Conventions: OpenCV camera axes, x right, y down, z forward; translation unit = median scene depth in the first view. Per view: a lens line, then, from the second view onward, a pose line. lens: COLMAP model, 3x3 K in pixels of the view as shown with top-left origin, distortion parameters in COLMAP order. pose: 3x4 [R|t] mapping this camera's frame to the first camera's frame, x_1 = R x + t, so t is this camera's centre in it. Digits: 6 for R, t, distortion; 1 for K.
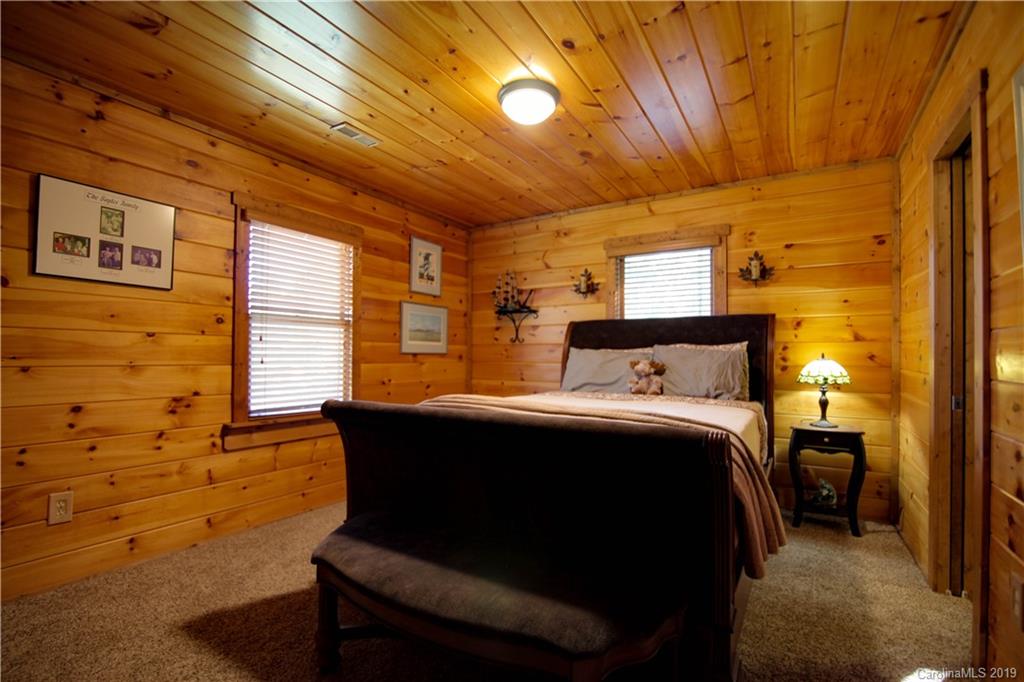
lens RADIAL K [[478.1, 0, 512.8], [0, 478.1, 348.9], [0, 0, 1]] dist [-0.024691, -0.000474]
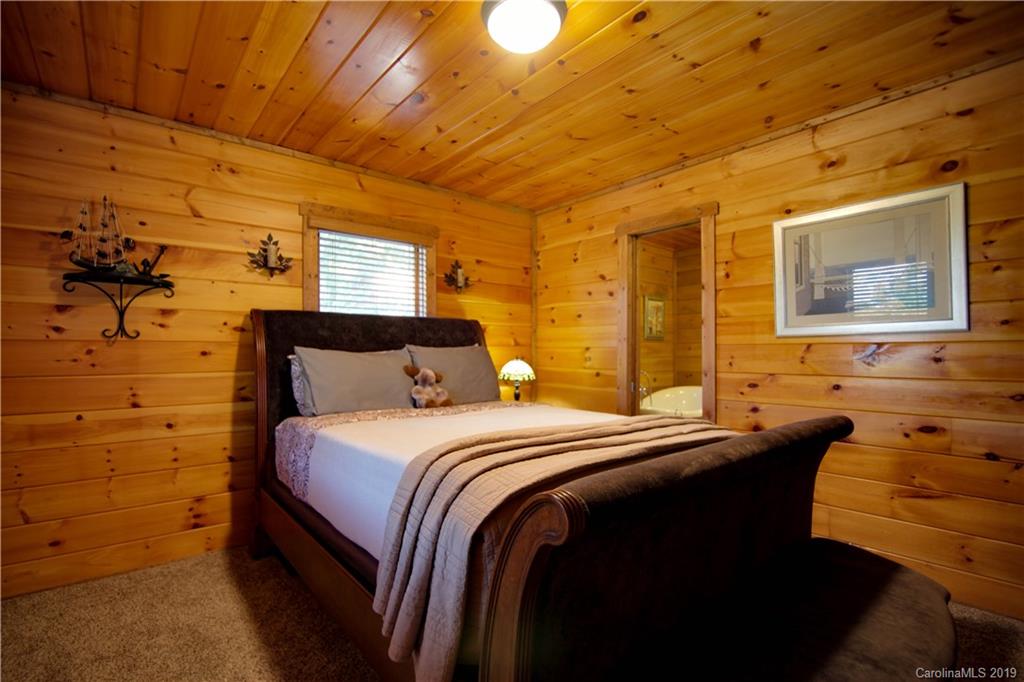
lens RADIAL K [[478.1, 0, 512.8], [0, 478.1, 348.9], [0, 0, 1]] dist [-0.024691, -0.000474]
pose [[0.298919, 0.000910, 0.954278, -0.397691], [-0.012607, 0.999916, 0.002996, -0.008881], [-0.954195, -0.012926, 0.298905, 0.464900]]
